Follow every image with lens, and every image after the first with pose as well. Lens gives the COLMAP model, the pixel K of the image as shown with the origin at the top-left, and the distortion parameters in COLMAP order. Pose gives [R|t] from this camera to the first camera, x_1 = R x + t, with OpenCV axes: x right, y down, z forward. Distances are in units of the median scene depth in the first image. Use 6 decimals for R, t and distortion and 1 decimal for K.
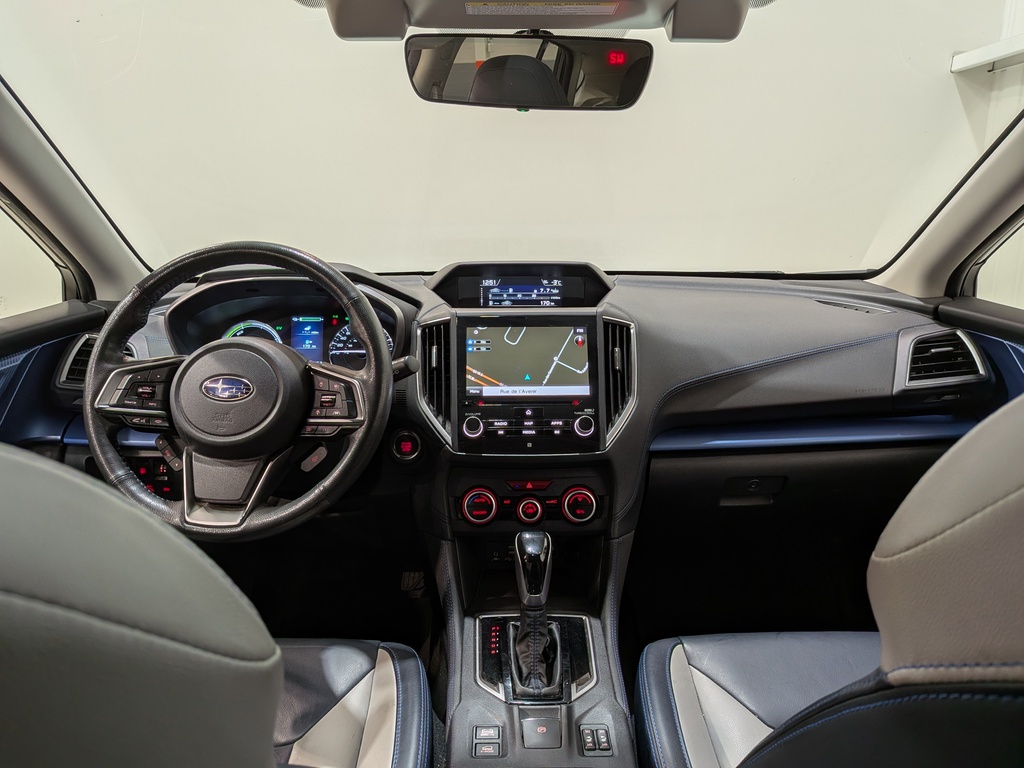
lens RADIAL K [[744.1, 0, 516.1], [0, 744.1, 393.7], [0, 0, 1]] dist [0.040942, -0.093736]
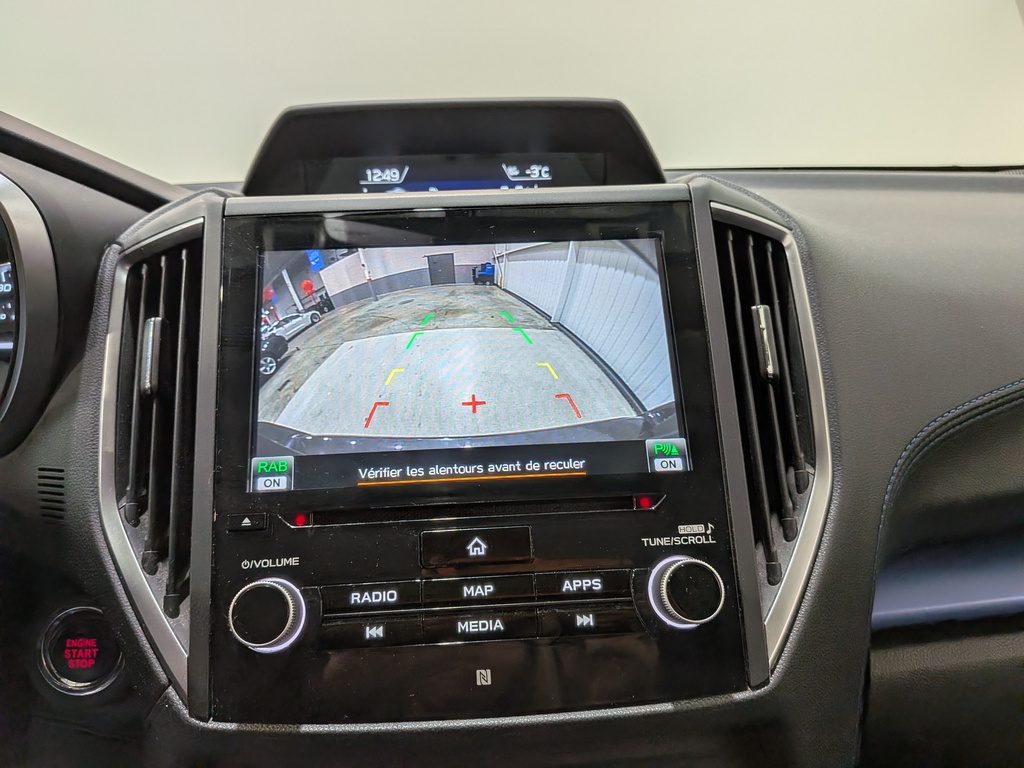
lens RADIAL K [[744.1, 0, 493.4], [0, 744.1, 377.6], [0, 0, 1]] dist [0.040942, -0.093736]
pose [[0.999170, -0.035587, 0.019836, 0.018686], [0.035722, 0.999341, -0.006505, -0.032972], [-0.019592, 0.007209, 0.999782, 0.684476]]
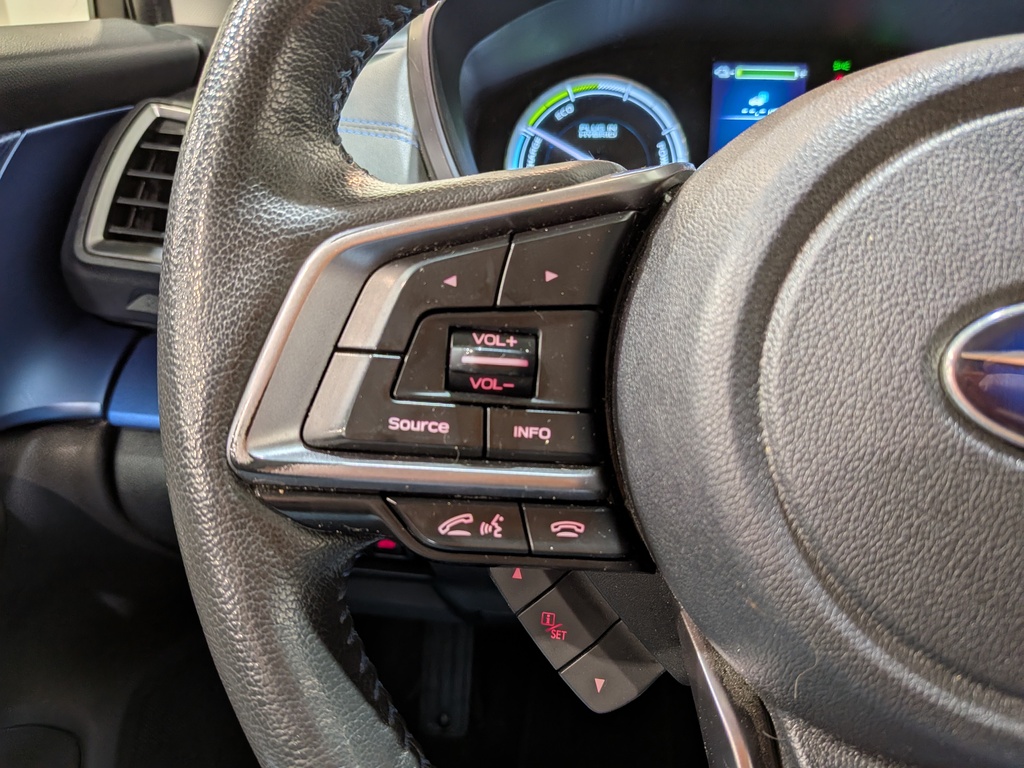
lens RADIAL K [[798.2, 0, 506.8], [0, 798.2, 390.7], [0, 0, 1]] dist [0.013719, -0.049918]
pose [[0.994025, 0.046138, -0.098926, -0.381782], [-0.025425, 0.979217, 0.201216, -0.029444], [0.106154, -0.197498, 0.974539, 0.651298]]
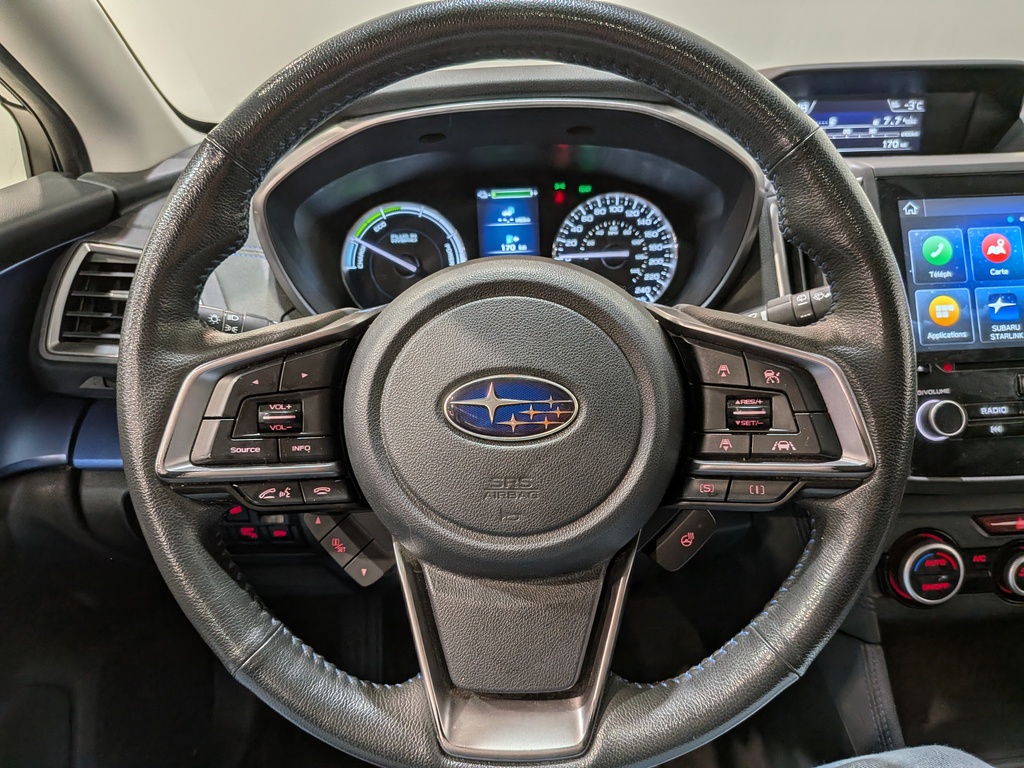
lens RADIAL K [[744.1, 0, 505.9], [0, 744.1, 406.7], [0, 0, 1]] dist [0.040942, -0.093736]
pose [[0.999211, -0.039718, -0.000857, -0.309700], [0.039072, 0.978608, 0.201987, -0.065196], [-0.007184, -0.201861, 0.979388, 0.506337]]
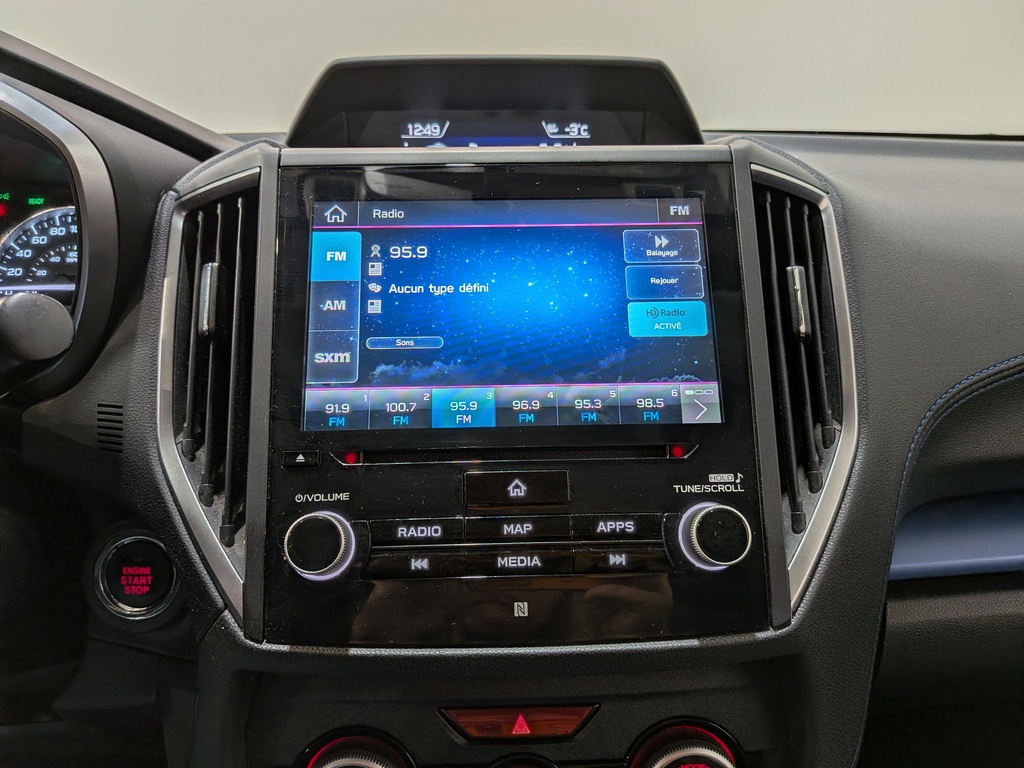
lens RADIAL K [[744.1, 0, 507.9], [0, 744.1, 364.0], [0, 0, 1]] dist [0.040942, -0.093736]
pose [[0.999935, -0.008935, 0.007144, 0.011109], [0.008716, 0.999512, 0.030011, -0.029909], [-0.007409, -0.029946, 0.999524, 0.672345]]
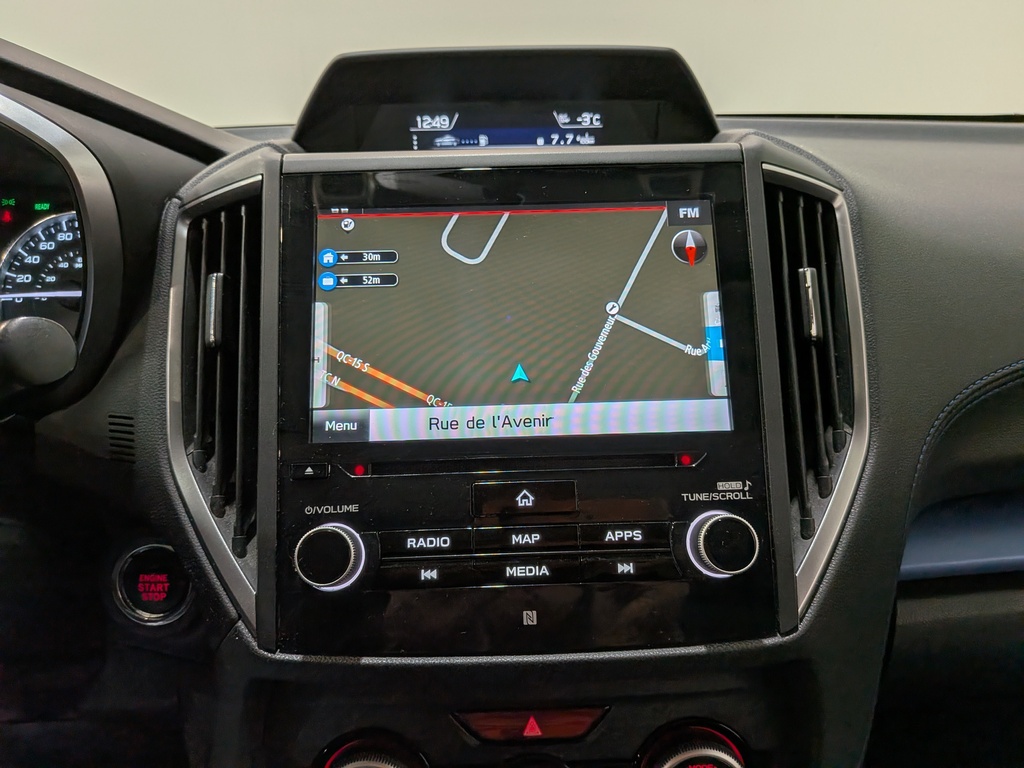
lens RADIAL K [[744.1, 0, 519.4], [0, 744.1, 383.7], [0, 0, 1]] dist [0.040942, -0.093736]
pose [[0.999764, -0.020809, -0.006195, 0.016494], [0.021247, 0.996412, 0.081925, -0.040575], [0.004468, -0.082037, 0.996619, 0.674473]]
